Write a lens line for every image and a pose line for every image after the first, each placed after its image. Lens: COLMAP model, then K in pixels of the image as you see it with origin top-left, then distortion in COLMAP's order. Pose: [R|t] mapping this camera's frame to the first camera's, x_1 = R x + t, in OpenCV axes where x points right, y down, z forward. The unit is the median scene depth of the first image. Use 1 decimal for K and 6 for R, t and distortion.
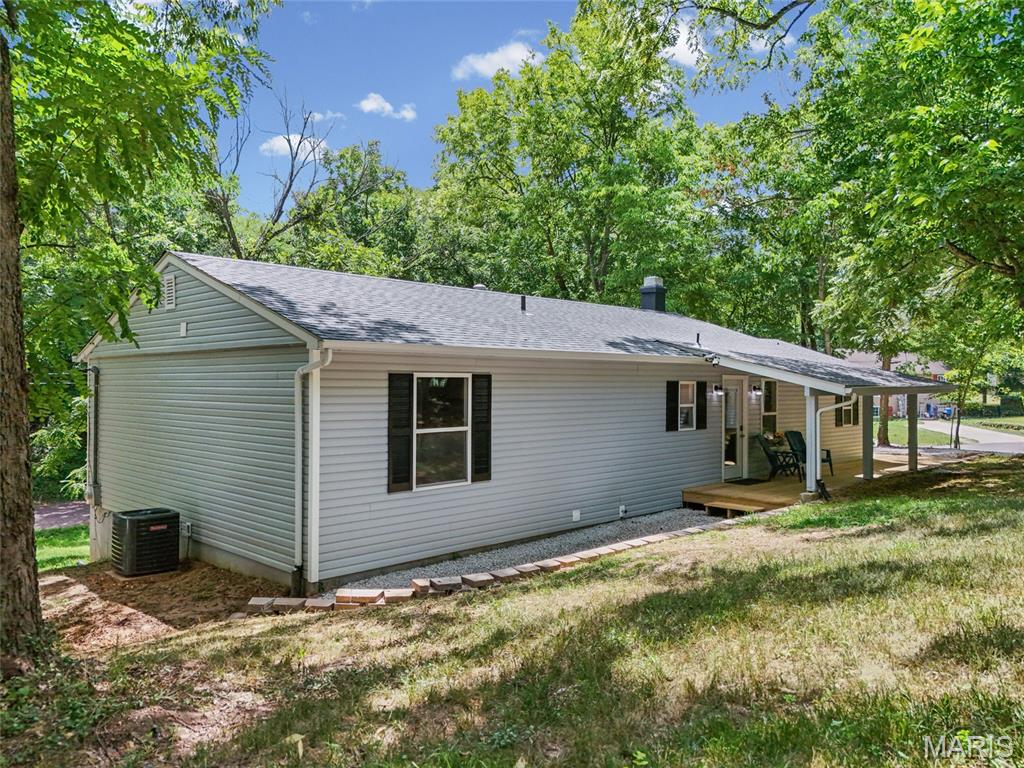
lens RADIAL K [[763.2, 0, 519.0], [0, 763.2, 384.0], [0, 0, 1]] dist [0.072097, -0.083754]
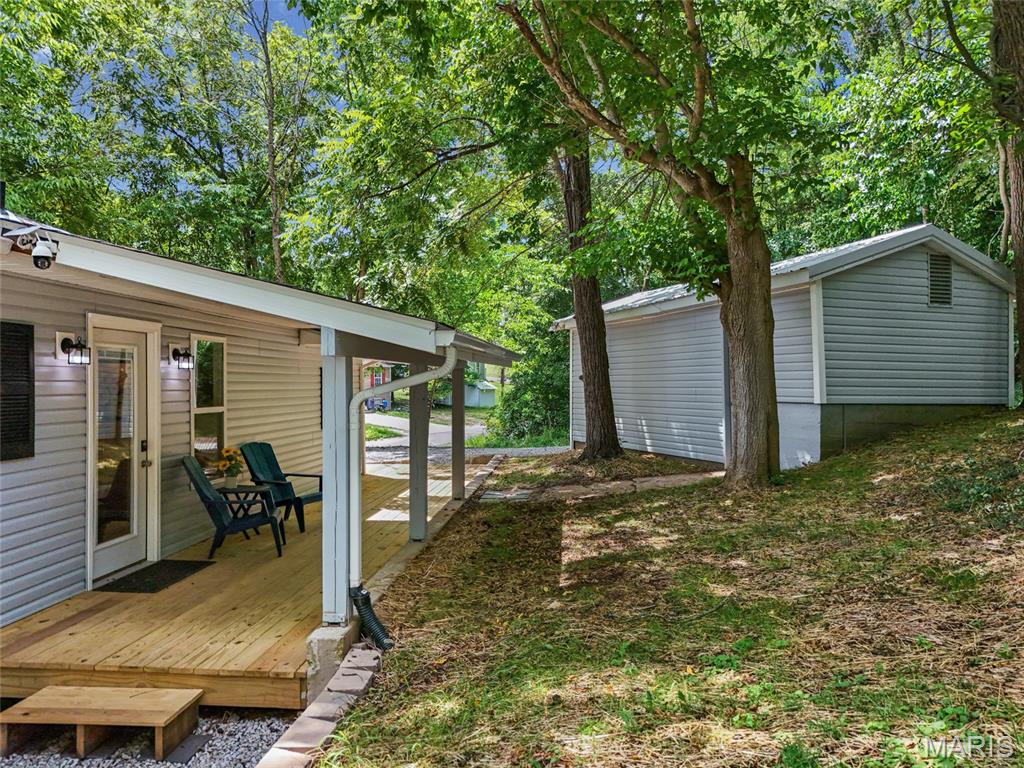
lens RADIAL K [[763.2, 0, 519.0], [0, 763.2, 384.0], [0, 0, 1]] dist [0.072097, -0.083754]
pose [[0.760474, -0.004356, 0.649353, 0.168470], [0.001706, 0.999987, 0.004710, 0.021454], [-0.649366, -0.002475, 0.760472, 0.533645]]
